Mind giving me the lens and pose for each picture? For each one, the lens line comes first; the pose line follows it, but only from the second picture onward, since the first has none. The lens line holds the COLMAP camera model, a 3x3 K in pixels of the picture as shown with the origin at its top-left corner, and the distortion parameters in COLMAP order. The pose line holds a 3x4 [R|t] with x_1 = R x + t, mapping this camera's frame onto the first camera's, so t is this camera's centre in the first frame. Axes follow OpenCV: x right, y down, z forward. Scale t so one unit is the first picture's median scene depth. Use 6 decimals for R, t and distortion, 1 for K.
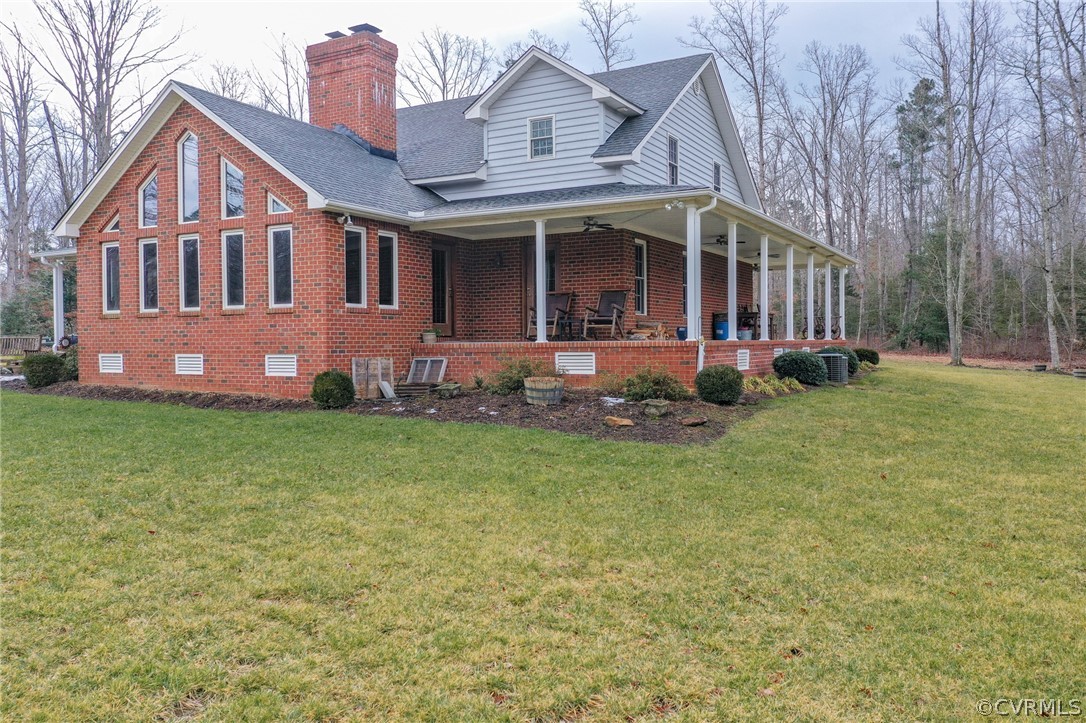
lens RADIAL K [[853.2, 0, 538.9], [0, 853.2, 358.0], [0, 0, 1]] dist [-0.002463, -0.000039]
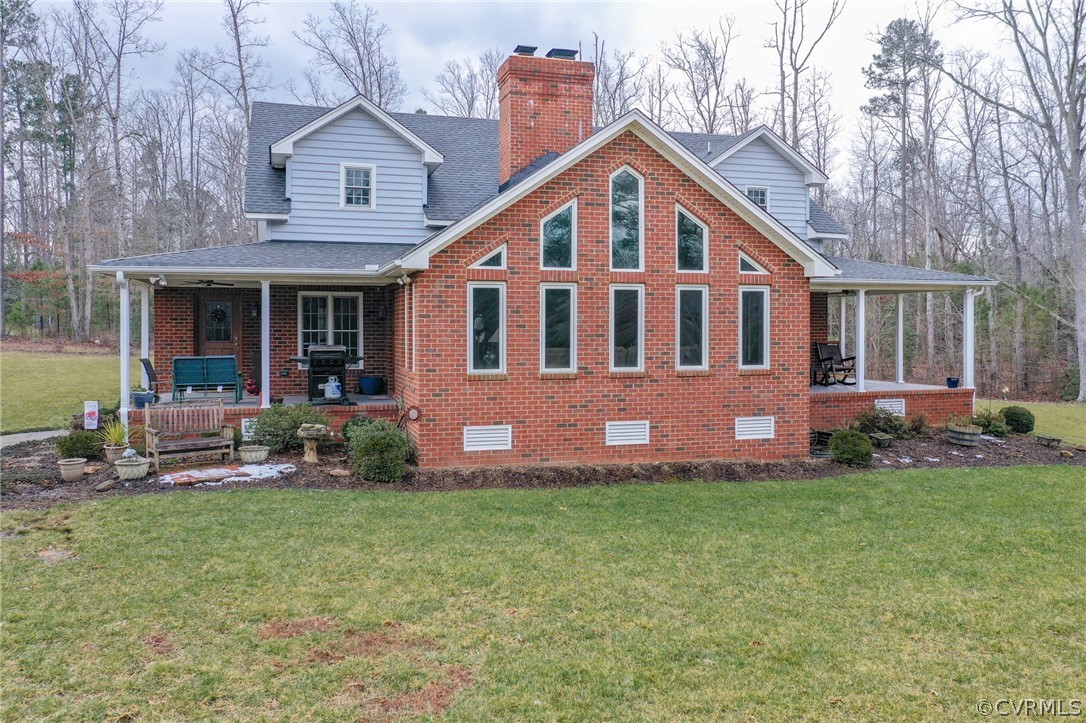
lens RADIAL K [[760.8, 0, 567.7], [0, 760.8, 367.8], [0, 0, 1]] dist [-0.017328, -0.000233]
pose [[0.723327, 0.002877, 0.690500, -1.012844], [0.026647, 0.999130, -0.032076, -0.036351], [-0.689991, 0.041601, 0.722621, 0.490600]]
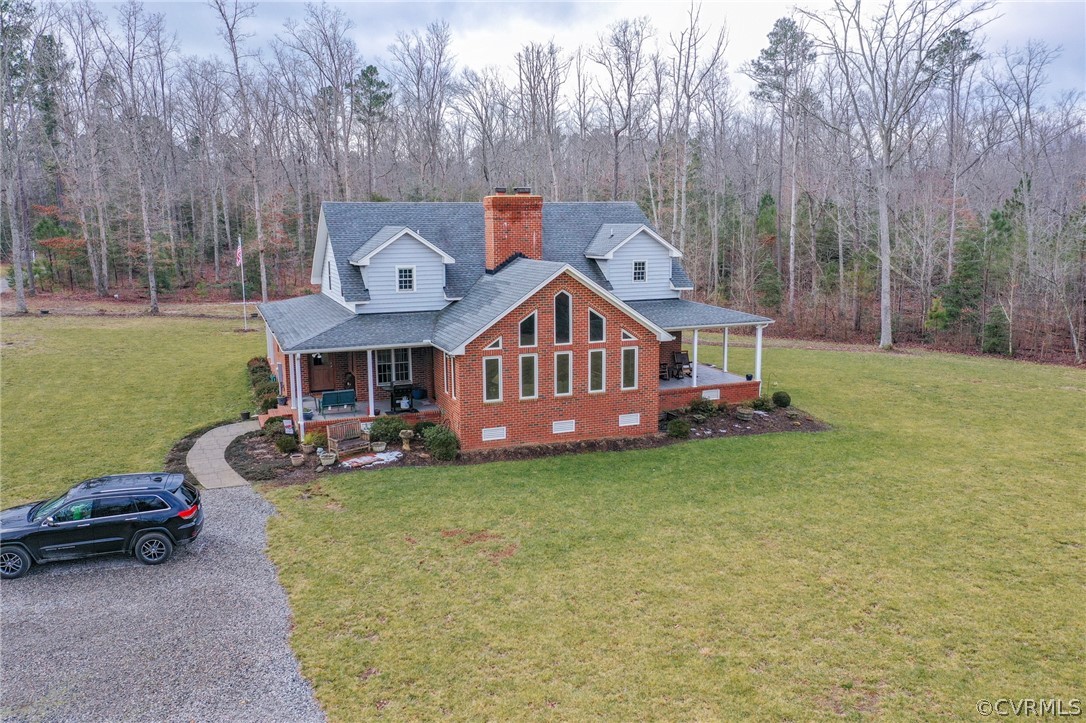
lens RADIAL K [[760.8, 0, 567.7], [0, 760.8, 367.8], [0, 0, 1]] dist [-0.017328, -0.000233]
pose [[0.655113, -0.114842, 0.746752, -1.563323], [0.032164, 0.991723, 0.124299, -0.305206], [-0.754846, -0.057411, 0.653384, 0.007176]]
